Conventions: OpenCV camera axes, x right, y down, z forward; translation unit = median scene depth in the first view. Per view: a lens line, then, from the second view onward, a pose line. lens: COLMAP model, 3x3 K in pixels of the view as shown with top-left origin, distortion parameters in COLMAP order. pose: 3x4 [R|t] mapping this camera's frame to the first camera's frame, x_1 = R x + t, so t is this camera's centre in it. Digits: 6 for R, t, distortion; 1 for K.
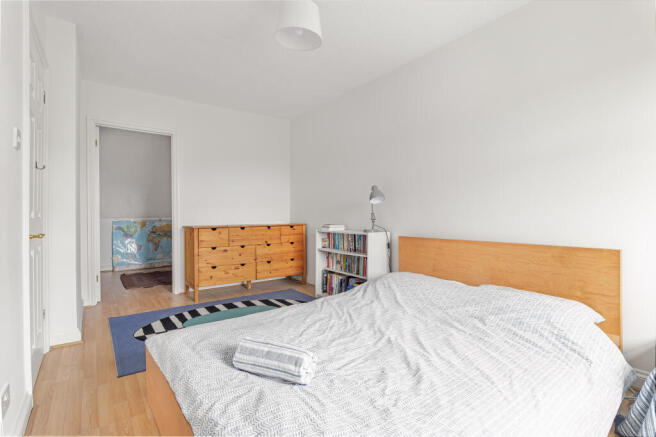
lens RADIAL K [[311.8, 0, 328.0], [0, 311.8, 218.5], [0, 0, 1]] dist [0.000619, 0.000130]
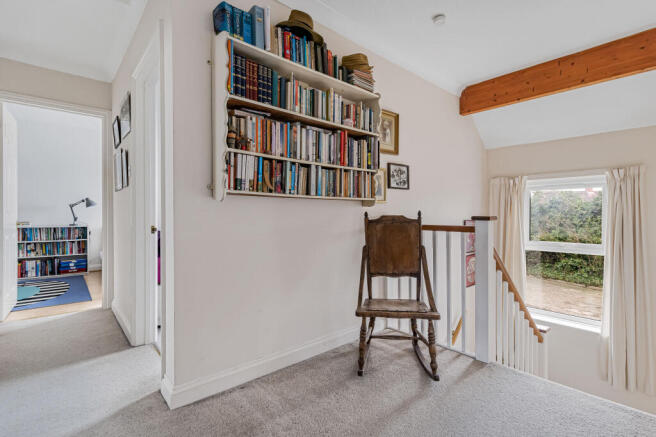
lens RADIAL K [[311.8, 0, 328.0], [0, 311.8, 218.5], [0, 0, 1]] dist [0.000619, 0.000130]
pose [[-0.060879, -0.008046, 0.998113, -1.430324], [0.010834, 0.999903, 0.008721, 0.007191], [-0.998086, 0.011344, -0.060786, -0.186355]]
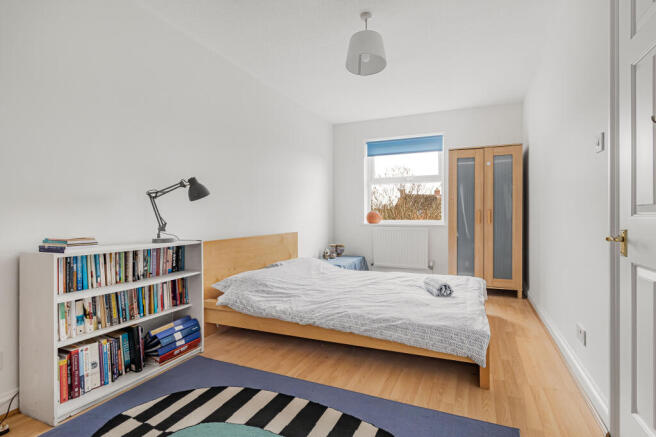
lens RADIAL K [[329.7, 0, 341.8], [0, 329.7, 217.4], [0, 0, 1]] dist [-0.000162, 0.000296]
pose [[-0.491651, -0.004379, 0.870781, -0.625747], [0.009060, 0.999908, 0.010144, -0.012662], [-0.870745, 0.012876, -0.491566, 0.950328]]
